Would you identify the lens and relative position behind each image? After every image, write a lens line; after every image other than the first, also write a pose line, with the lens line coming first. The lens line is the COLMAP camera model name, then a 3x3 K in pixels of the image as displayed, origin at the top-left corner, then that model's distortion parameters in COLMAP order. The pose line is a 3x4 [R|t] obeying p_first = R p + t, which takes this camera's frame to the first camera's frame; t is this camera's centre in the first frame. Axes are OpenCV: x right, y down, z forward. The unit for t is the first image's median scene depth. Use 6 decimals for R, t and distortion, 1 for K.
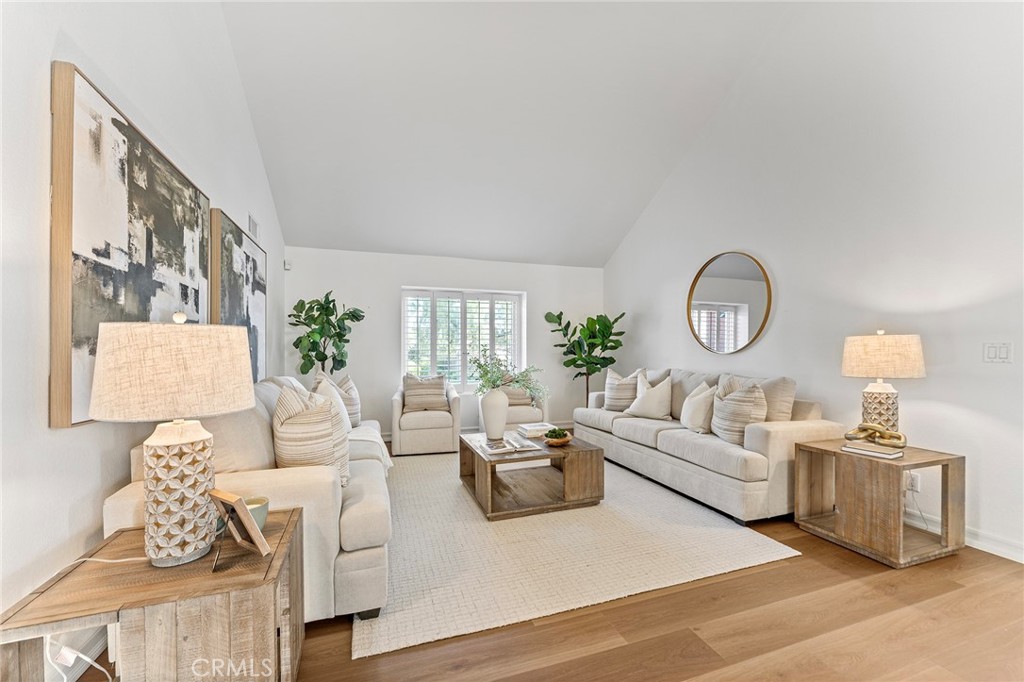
lens RADIAL K [[410.7, 0, 505.0], [0, 410.7, 356.4], [0, 0, 1]] dist [-0.000409, -0.000156]
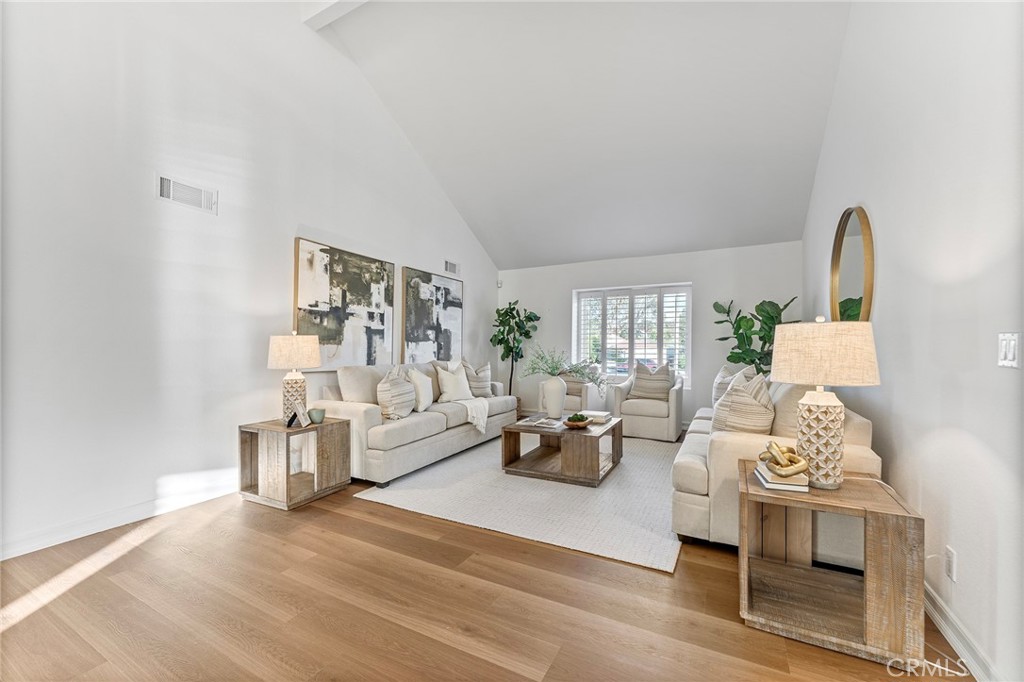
lens RADIAL K [[416.0, 0, 509.1], [0, 416.0, 348.6], [0, 0, 1]] dist [-0.000421, -0.000235]
pose [[0.672066, 0.008249, -0.740445, 1.099229], [-0.010167, 0.999946, 0.001911, -0.004788], [0.740421, 0.006243, 0.672114, 0.118719]]
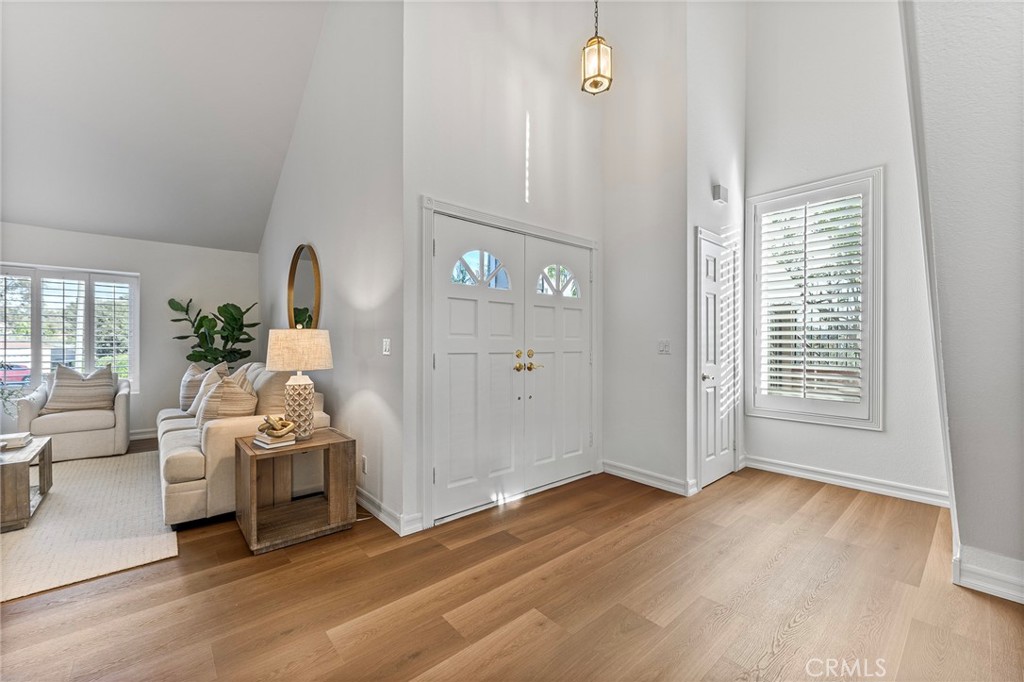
lens RADIAL K [[411.6, 0, 527.1], [0, 411.6, 345.1], [0, 0, 1]] dist [-0.000524, -0.003949]
pose [[0.922089, 0.002462, 0.386970, 1.058837], [0.001495, 0.999950, -0.009925, -0.001158], [-0.386975, 0.009730, 0.922039, -0.186077]]
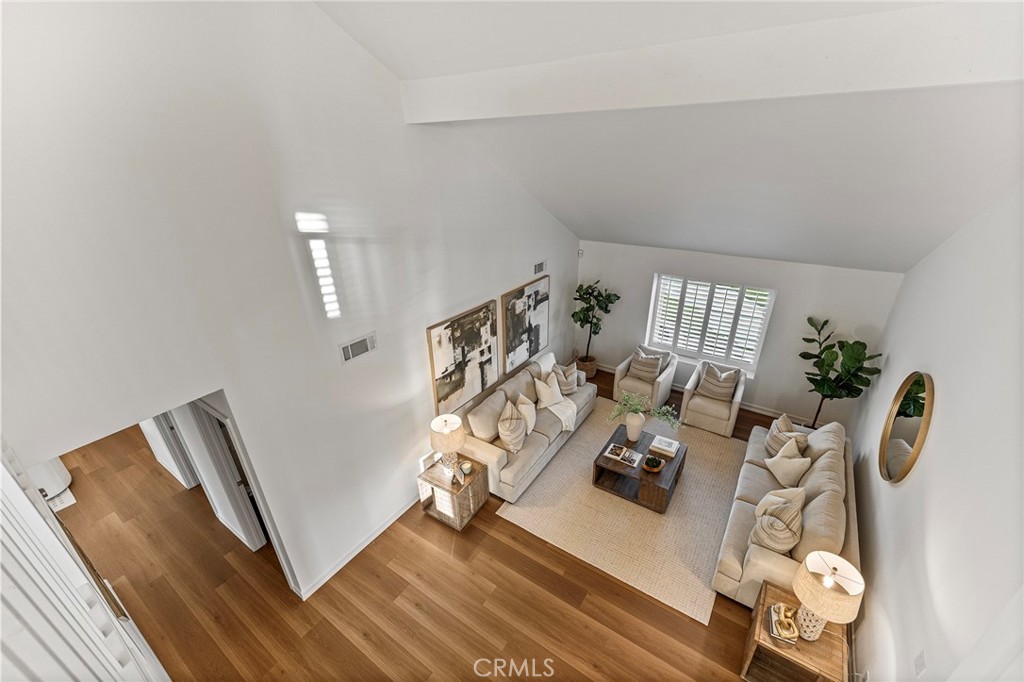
lens RADIAL K [[427.5, 0, 507.4], [0, 427.5, 337.7], [0, 0, 1]] dist [0.000244, -0.000003]
pose [[0.591453, 0.343605, -0.729464, 1.028055], [0.024971, 0.896423, 0.442495, -1.241903], [0.805953, -0.279931, 0.521612, -0.156159]]
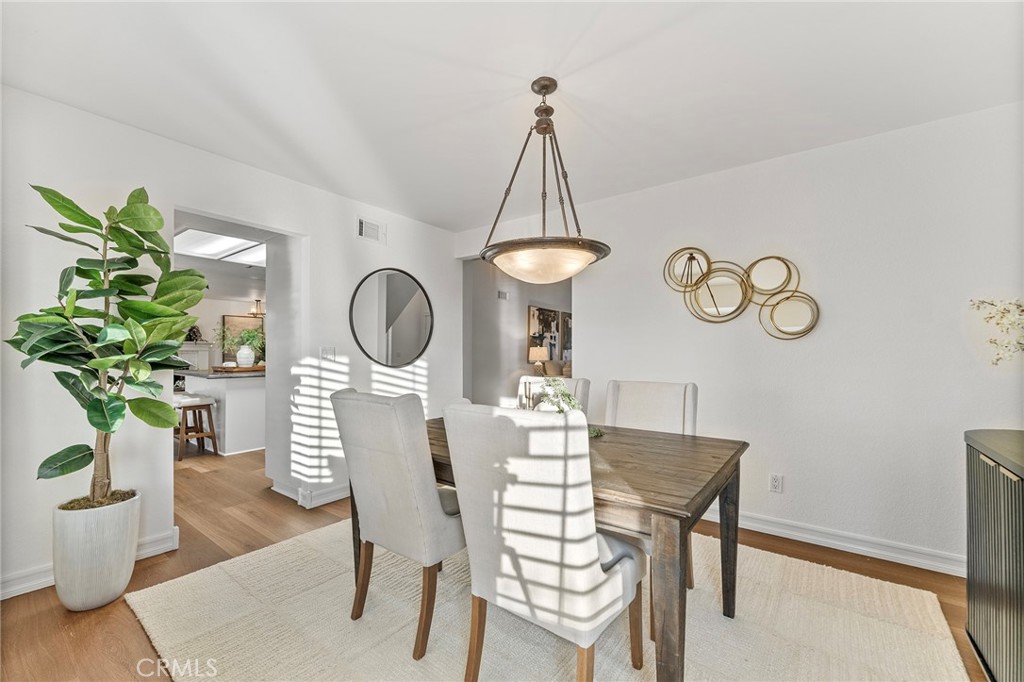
lens RADIAL K [[416.0, 0, 509.1], [0, 416.0, 348.6], [0, 0, 1]] dist [-0.000421, -0.000235]
pose [[0.561936, -0.001334, -0.827179, 2.365591], [-0.010116, 0.999913, -0.008485, 0.002043], [0.827119, 0.013136, 0.561874, -1.665117]]
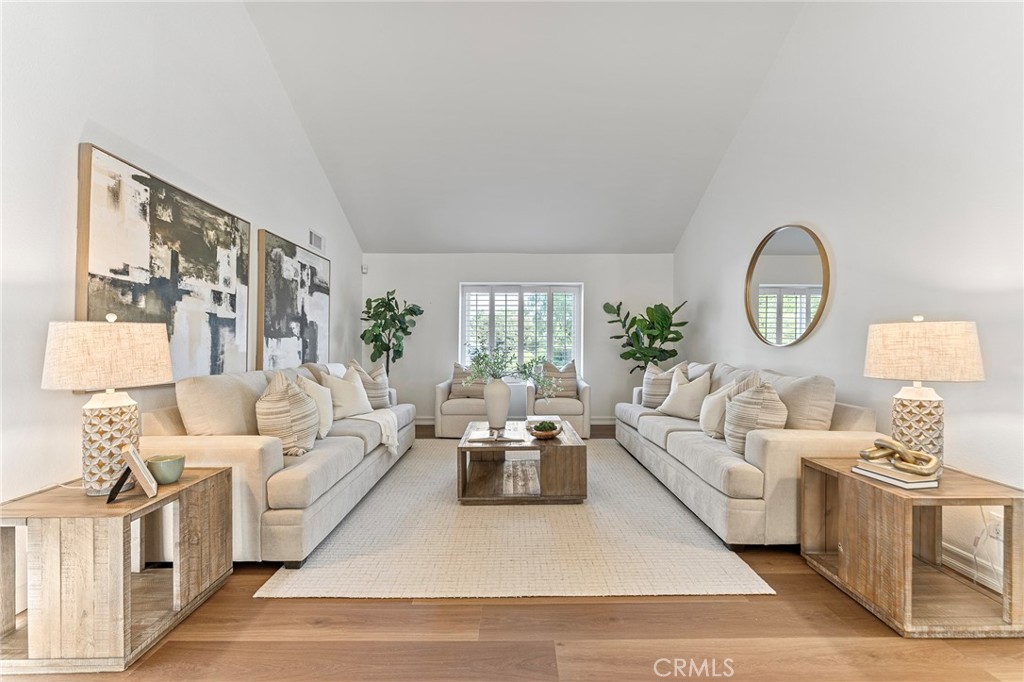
lens RADIAL K [[403.1, 0, 513.1], [0, 403.1, 346.2], [0, 0, 1]] dist [-0.001429, -0.000182]
pose [[0.948004, 0.005891, -0.318203, 0.482153], [-0.007293, 0.999968, -0.003213, -0.001071], [0.318174, 0.005366, 0.948017, 0.077462]]
